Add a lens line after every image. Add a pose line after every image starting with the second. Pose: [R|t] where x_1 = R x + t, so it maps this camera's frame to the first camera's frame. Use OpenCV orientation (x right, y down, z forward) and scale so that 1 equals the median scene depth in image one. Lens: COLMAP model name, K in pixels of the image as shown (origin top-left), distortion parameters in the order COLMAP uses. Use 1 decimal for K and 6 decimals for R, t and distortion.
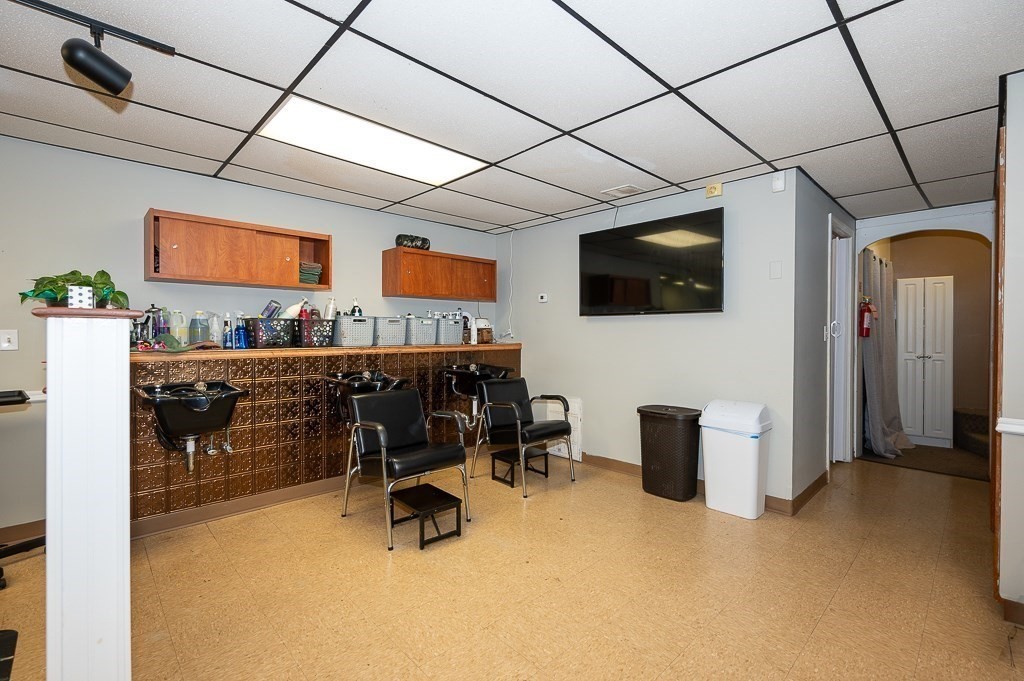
lens RADIAL K [[450.7, 0, 513.1], [0, 450.7, 335.8], [0, 0, 1]] dist [0.004893, 0.001982]
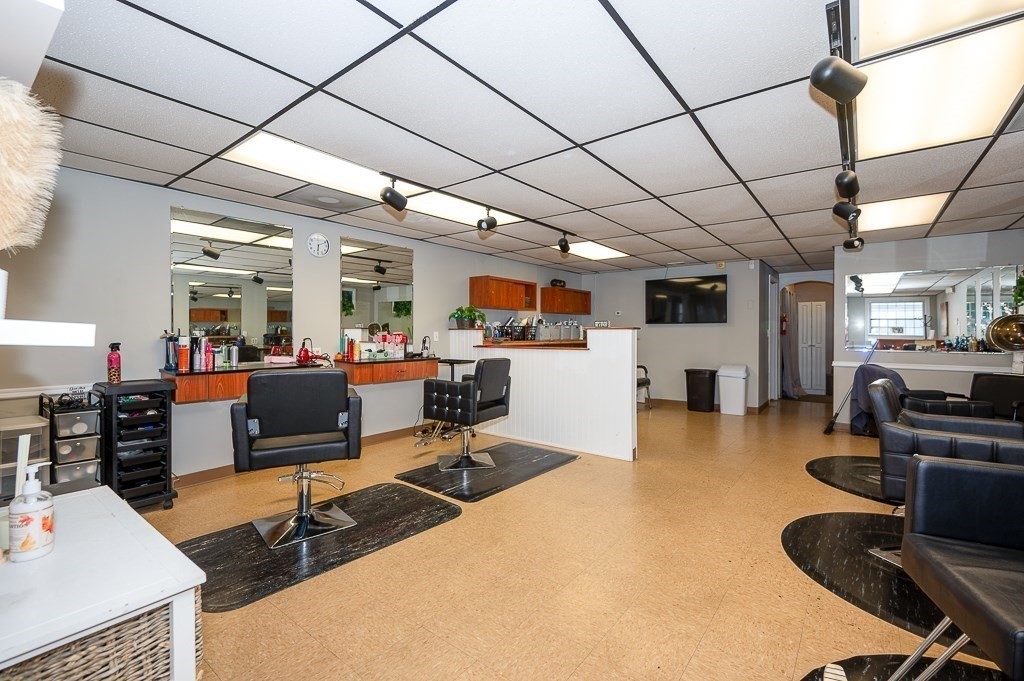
lens RADIAL K [[450.7, 0, 509.5], [0, 450.7, 334.9], [0, 0, 1]] dist [0.004893, 0.001982]
pose [[0.989767, -0.002711, 0.142665, -0.813389], [0.003497, 0.999980, -0.005258, 0.010902], [-0.142648, 0.005703, 0.989757, -0.916553]]
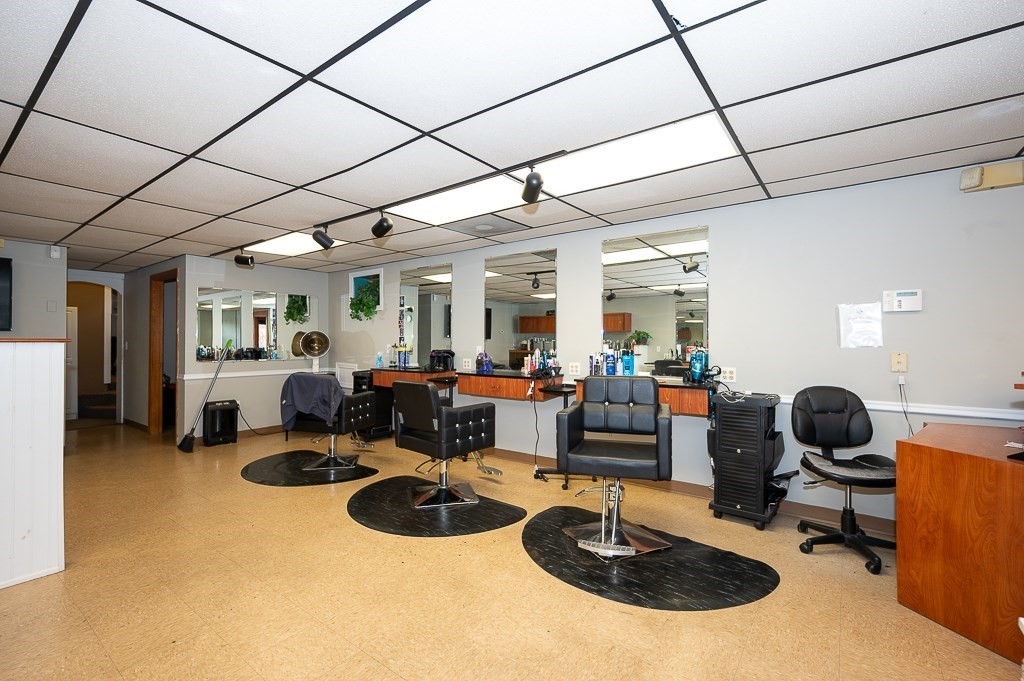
lens RADIAL K [[450.7, 0, 515.9], [0, 450.7, 337.2], [0, 0, 1]] dist [0.004893, 0.001982]
pose [[-0.171038, 0.006248, 0.985245, -1.162851], [0.013452, 0.999901, -0.004006, -0.006586], [-0.985173, 0.012568, -0.171105, -0.293423]]
